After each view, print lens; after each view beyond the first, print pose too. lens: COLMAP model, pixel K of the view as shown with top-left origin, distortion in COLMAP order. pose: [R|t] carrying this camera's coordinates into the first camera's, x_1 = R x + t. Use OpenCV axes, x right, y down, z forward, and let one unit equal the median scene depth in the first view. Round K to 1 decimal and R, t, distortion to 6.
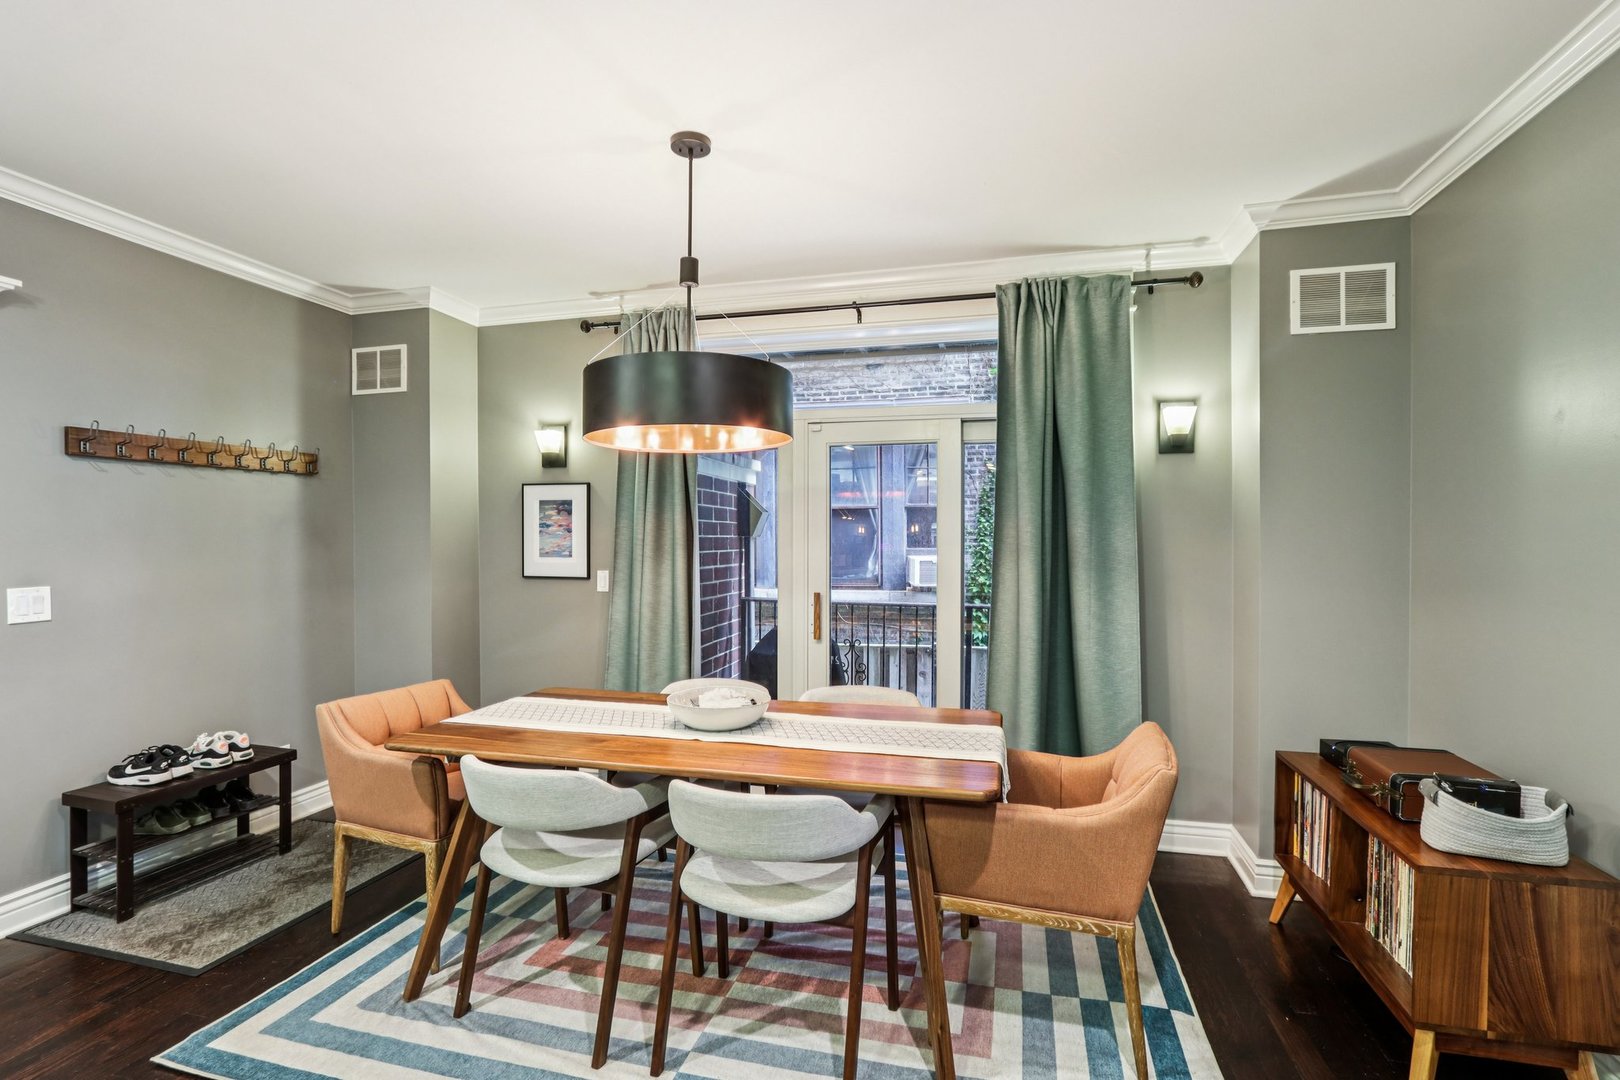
lens RADIAL K [[771.0, 0, 812.3], [0, 771.0, 543.7], [0, 0, 1]] dist [-0.018254, 0.001561]
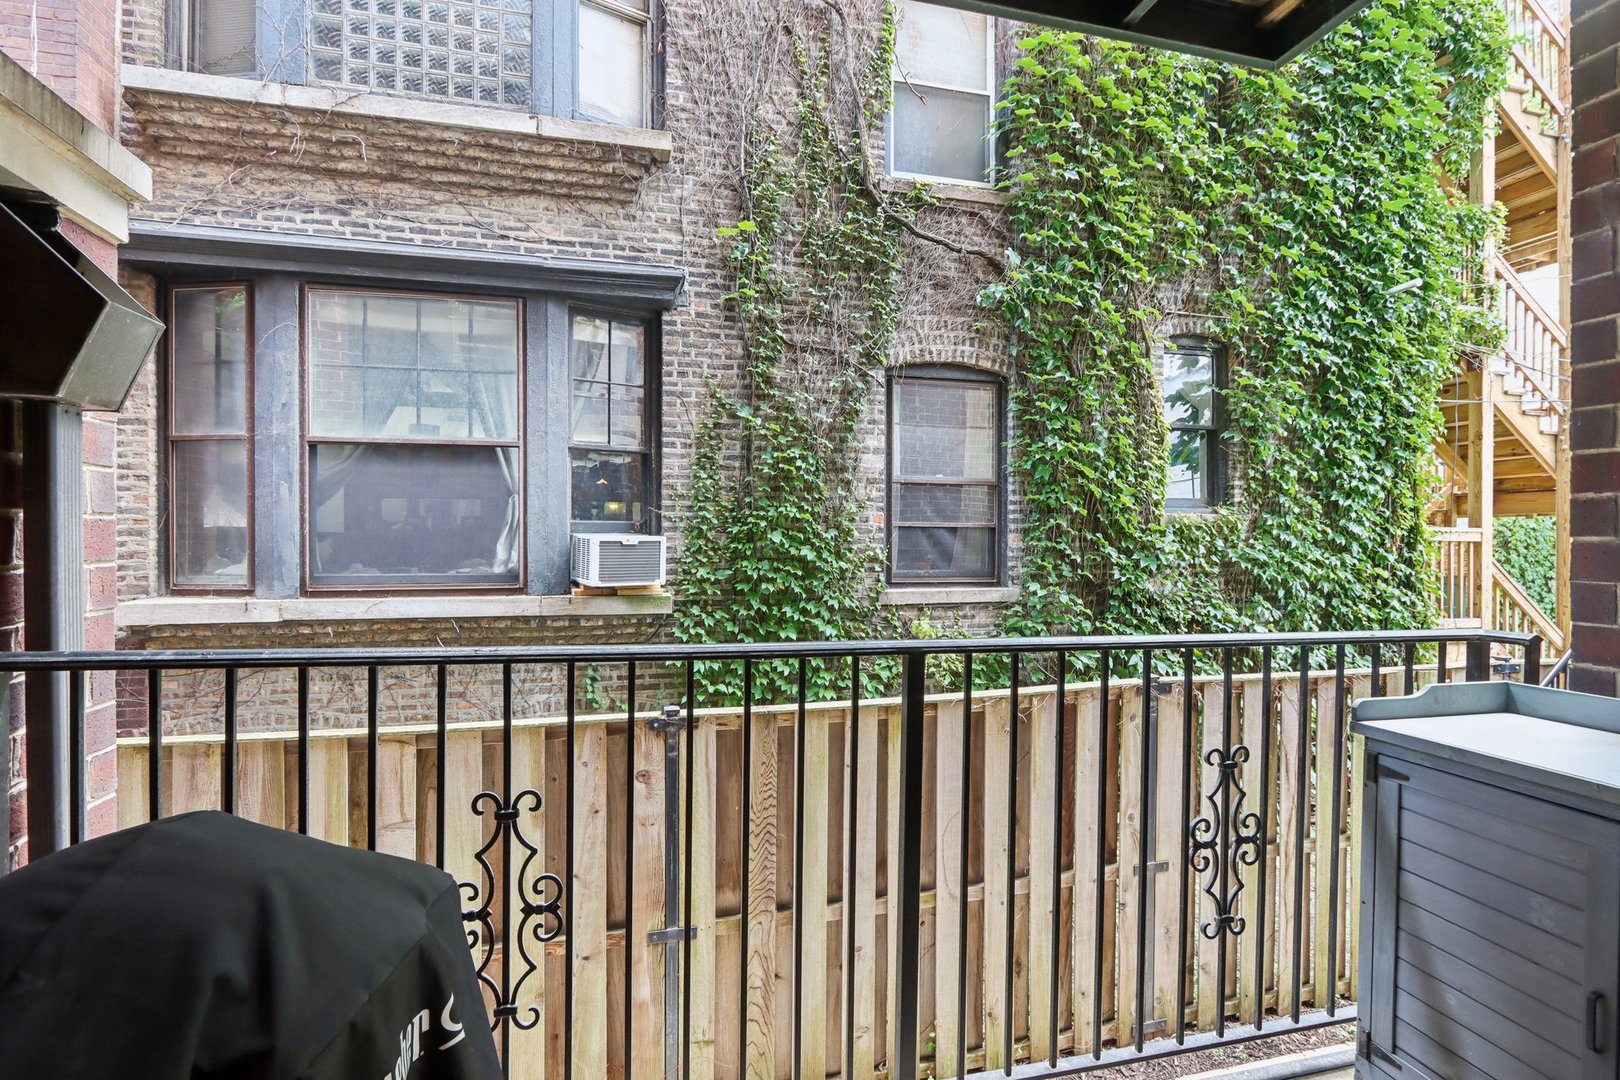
lens RADIAL K [[771.0, 0, 817.4], [0, 771.0, 538.3], [0, 0, 1]] dist [-0.018254, 0.001561]
pose [[0.875754, 0.009446, 0.482665, 0.009132], [-0.004558, 0.999926, -0.011300, 0.025914], [-0.482736, 0.007696, 0.875732, 0.434646]]
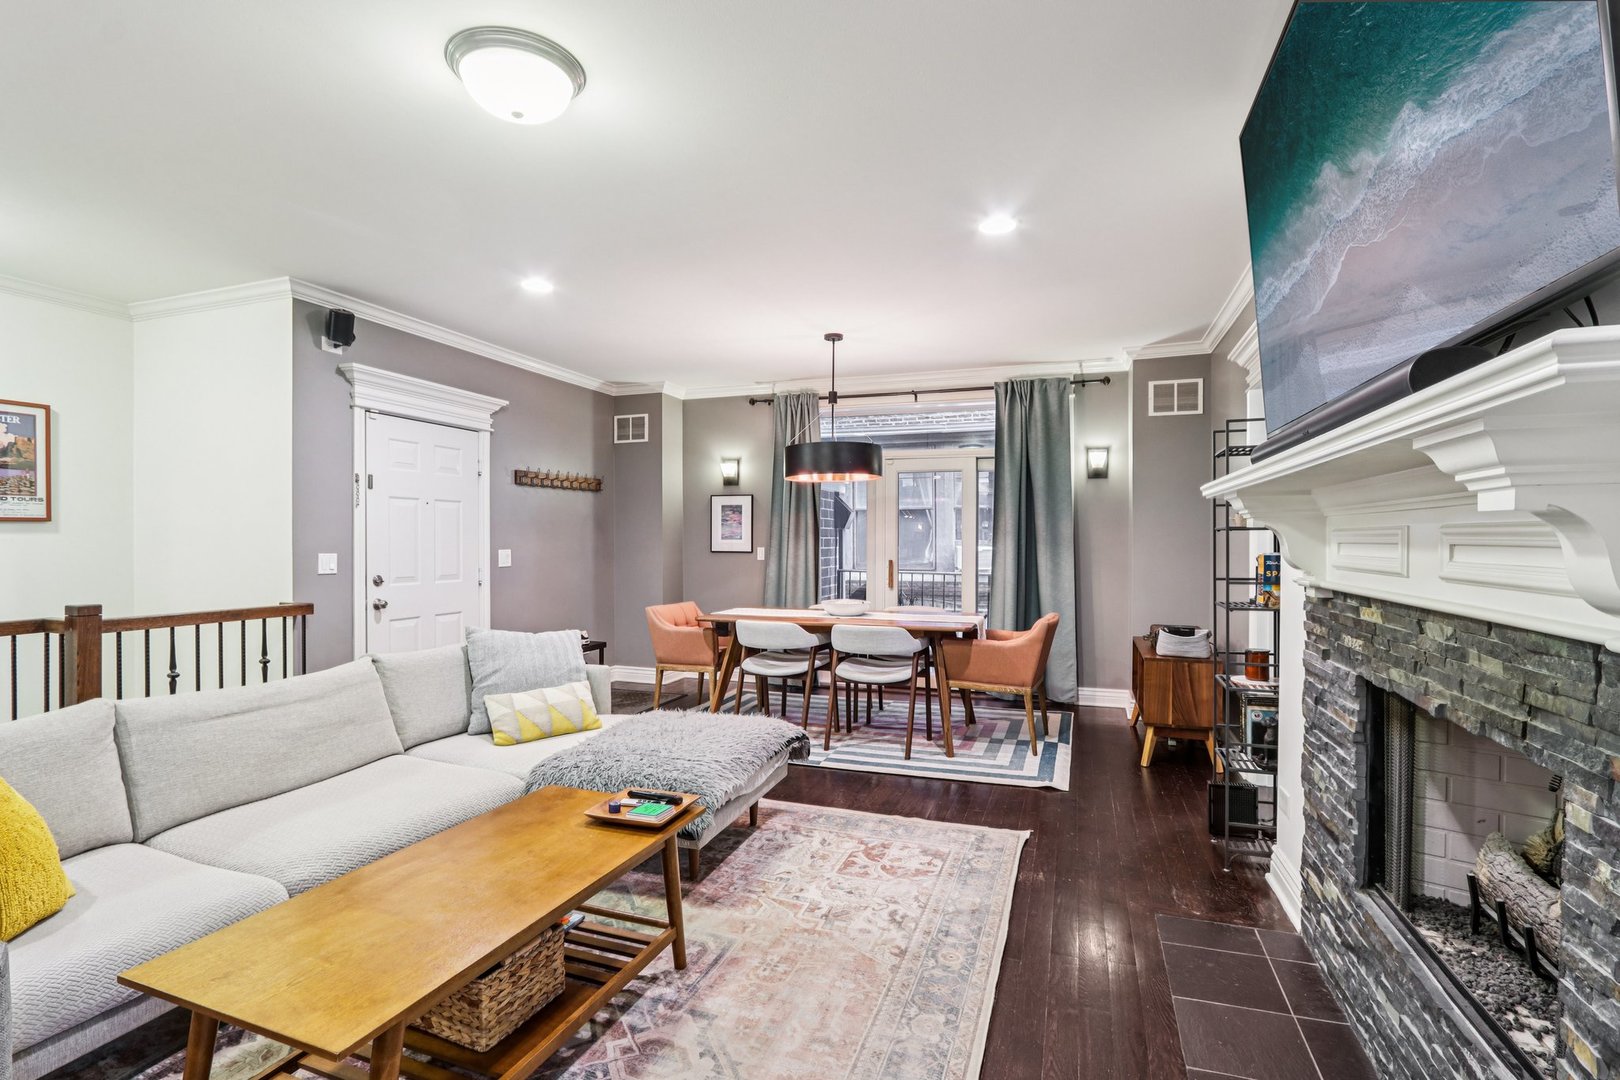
lens RADIAL K [[771.0, 0, 807.9], [0, 771.0, 545.0], [0, 0, 1]] dist [-0.018254, 0.001561]
pose [[0.996275, 0.001802, -0.086218, -0.032946], [-0.001589, 0.999996, 0.002542, 0.031058], [0.086222, -0.002396, 0.996273, -0.801440]]
